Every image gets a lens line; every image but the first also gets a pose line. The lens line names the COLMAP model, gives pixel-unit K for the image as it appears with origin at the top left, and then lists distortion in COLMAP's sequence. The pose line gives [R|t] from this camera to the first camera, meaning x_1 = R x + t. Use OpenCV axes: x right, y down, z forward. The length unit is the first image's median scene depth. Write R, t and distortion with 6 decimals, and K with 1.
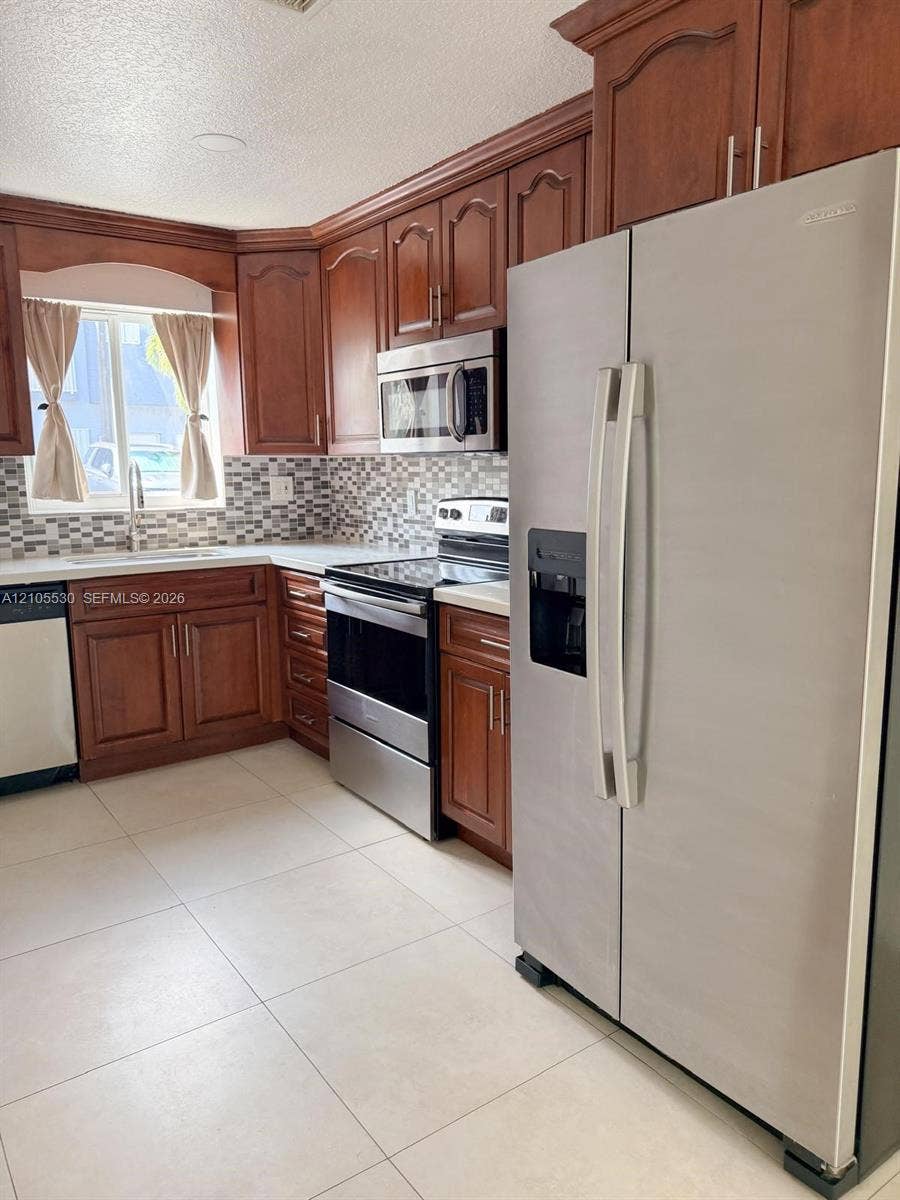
lens RADIAL K [[855.6, 0, 452.8], [0, 855.6, 591.0], [0, 0, 1]] dist [-0.004657, -0.006267]
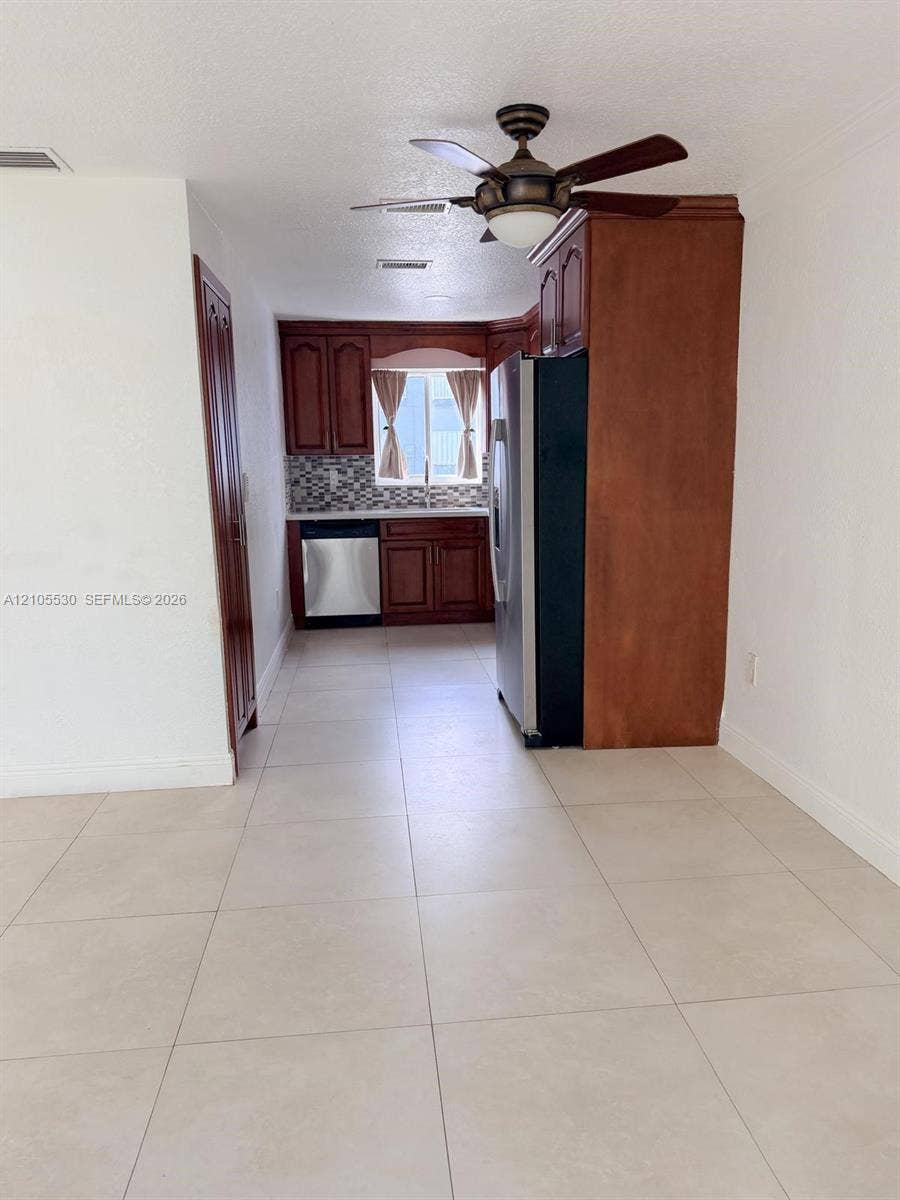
lens RADIAL K [[855.6, 0, 450.7], [0, 855.6, 604.9], [0, 0, 1]] dist [-0.004657, -0.006267]
pose [[0.864049, 0.076942, -0.497492, 0.579686], [-0.065317, 0.997032, 0.040757, 0.080345], [0.499152, -0.002721, 0.866510, -0.523495]]
